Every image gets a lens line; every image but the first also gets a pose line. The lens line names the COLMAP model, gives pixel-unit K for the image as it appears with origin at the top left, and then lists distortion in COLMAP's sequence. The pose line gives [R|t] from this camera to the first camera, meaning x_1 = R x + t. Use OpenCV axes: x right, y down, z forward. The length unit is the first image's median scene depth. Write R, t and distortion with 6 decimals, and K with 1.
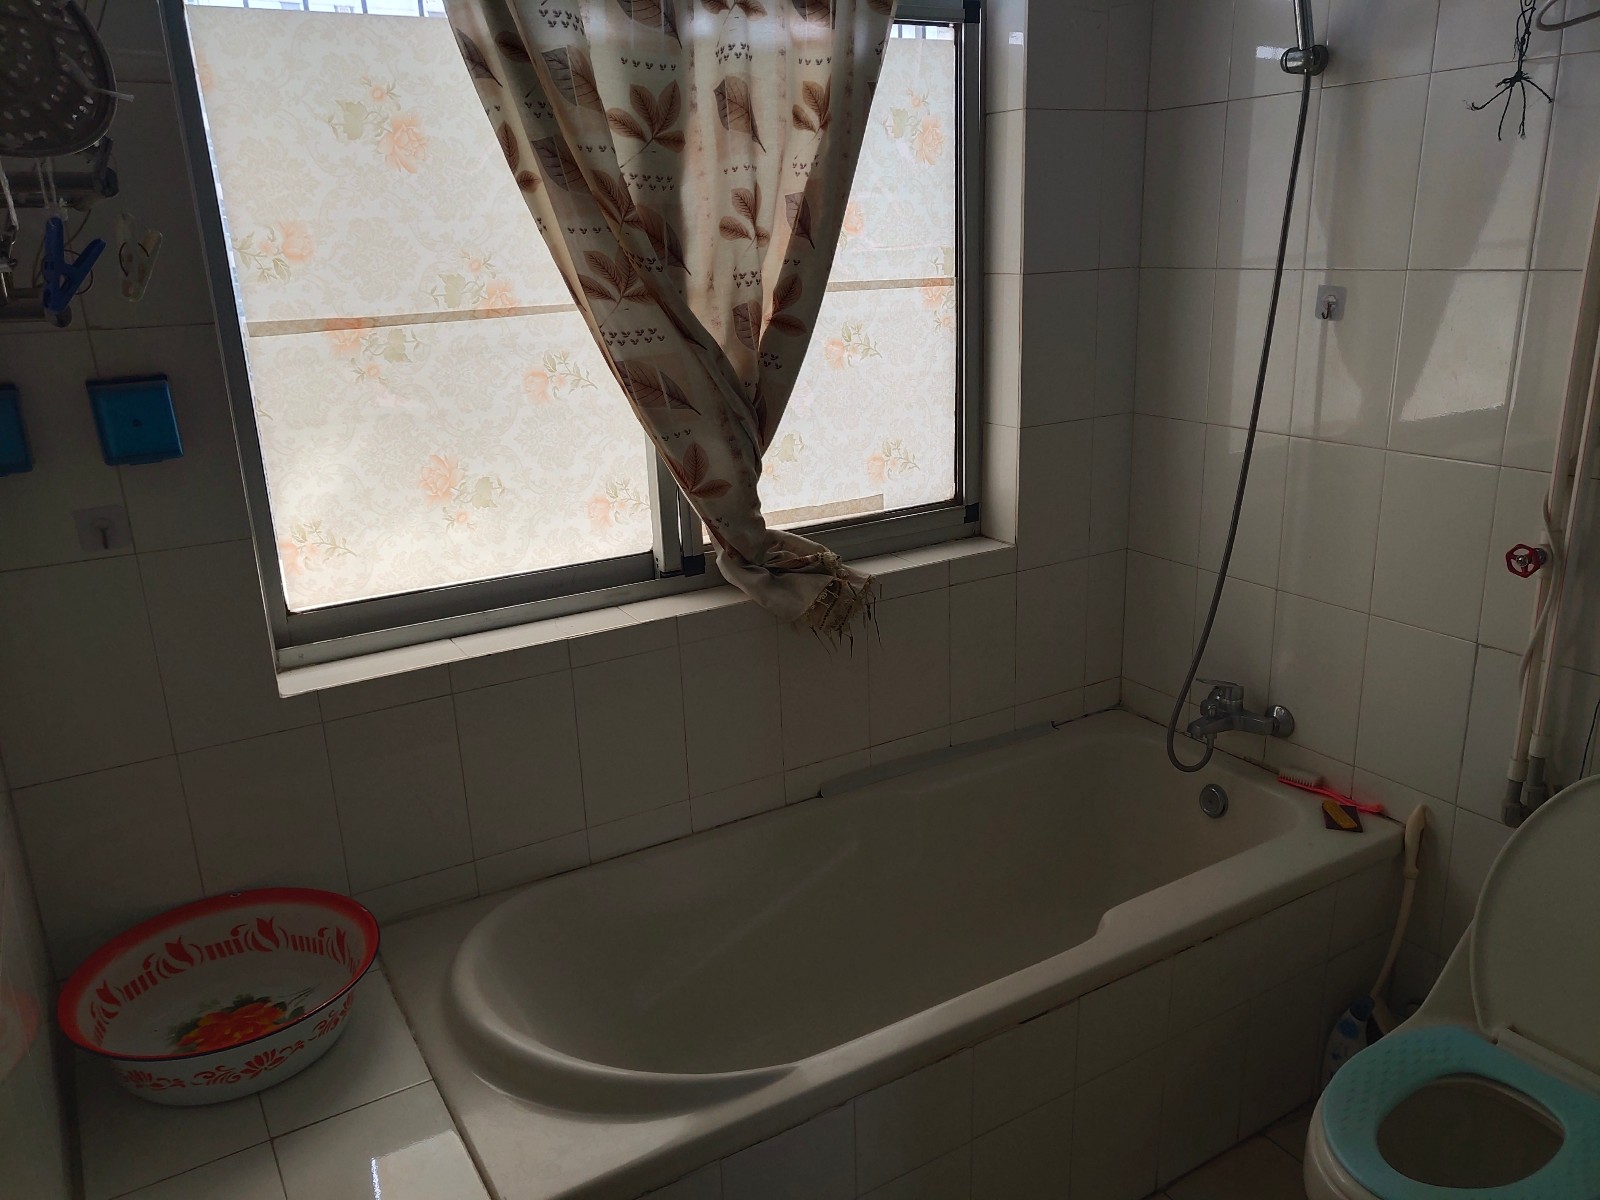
lens RADIAL K [[1234.3, 0, 804.5], [0, 1234.3, 613.7], [0, 0, 1]] dist [0.069266, -0.052886]
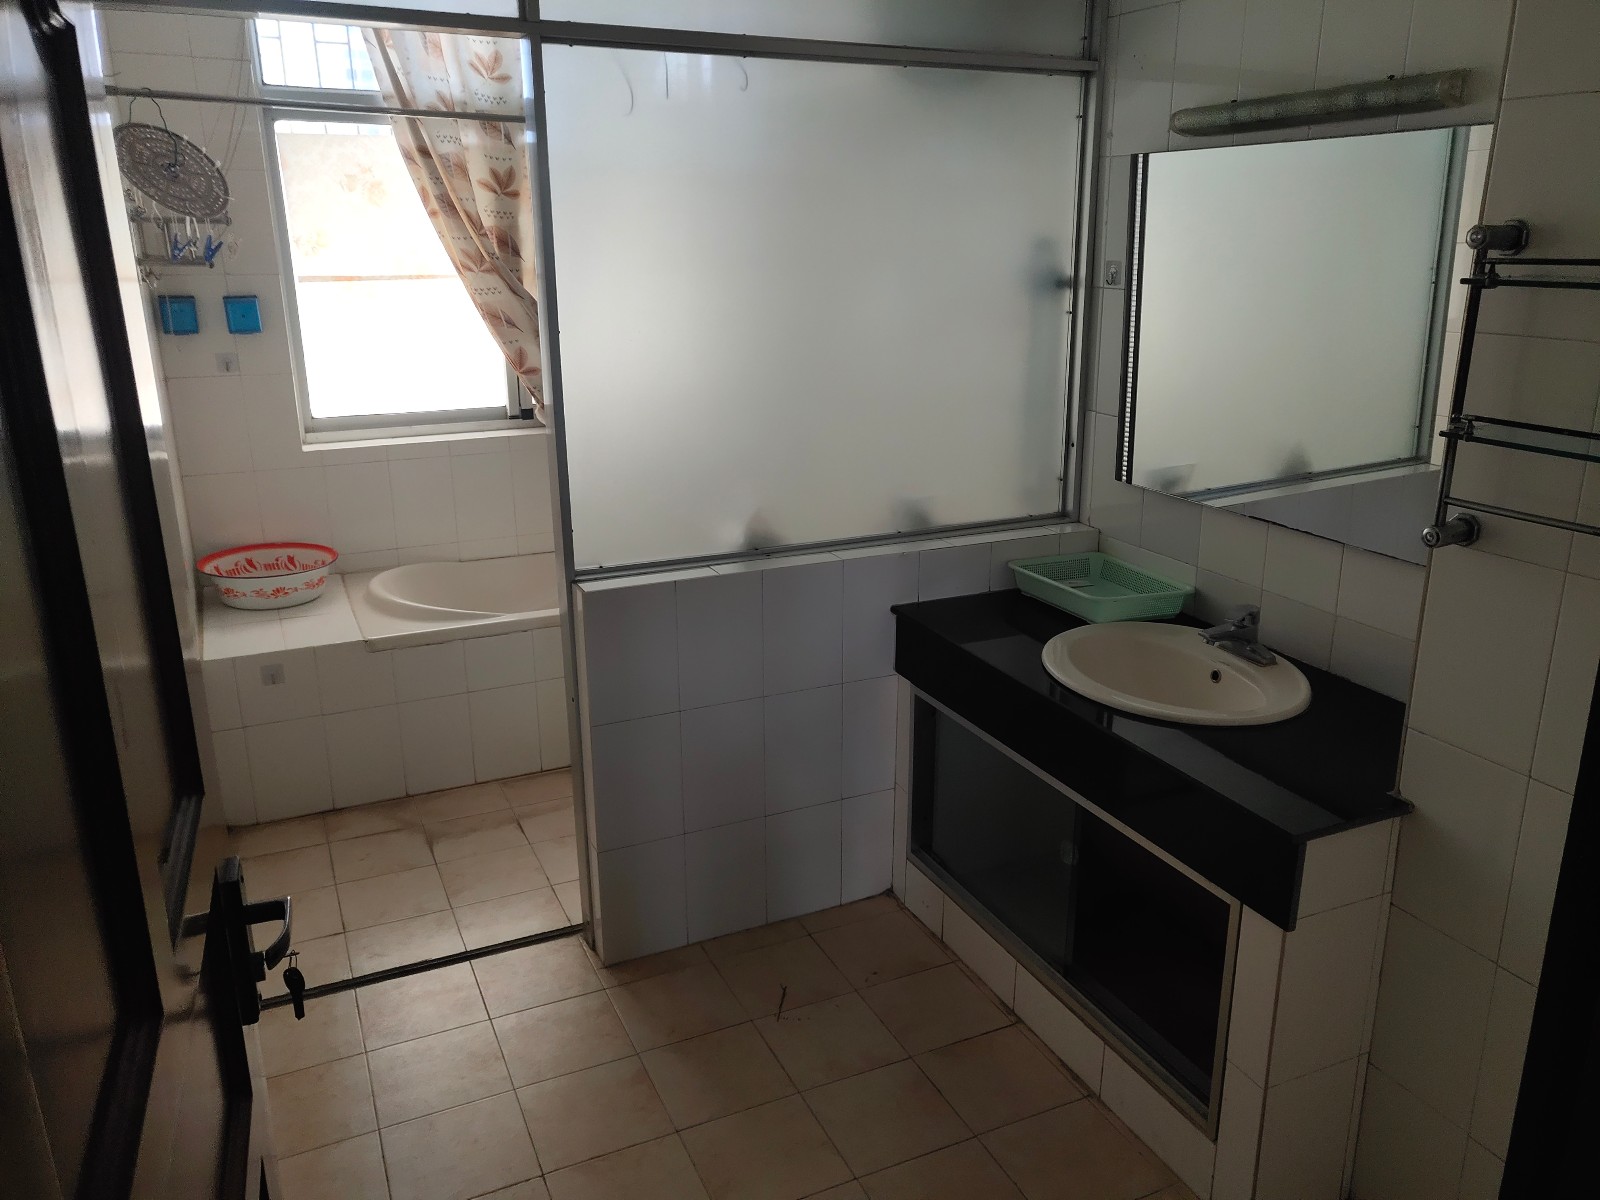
lens RADIAL K [[1234.3, 0, 804.5], [0, 1234.3, 613.7], [0, 0, 1]] dist [0.069266, -0.052886]
pose [[0.993563, 0.064062, -0.093424, 0.644442], [-0.063701, 0.997946, 0.006849, 0.271135], [0.093671, -0.000854, 0.995603, -1.036660]]
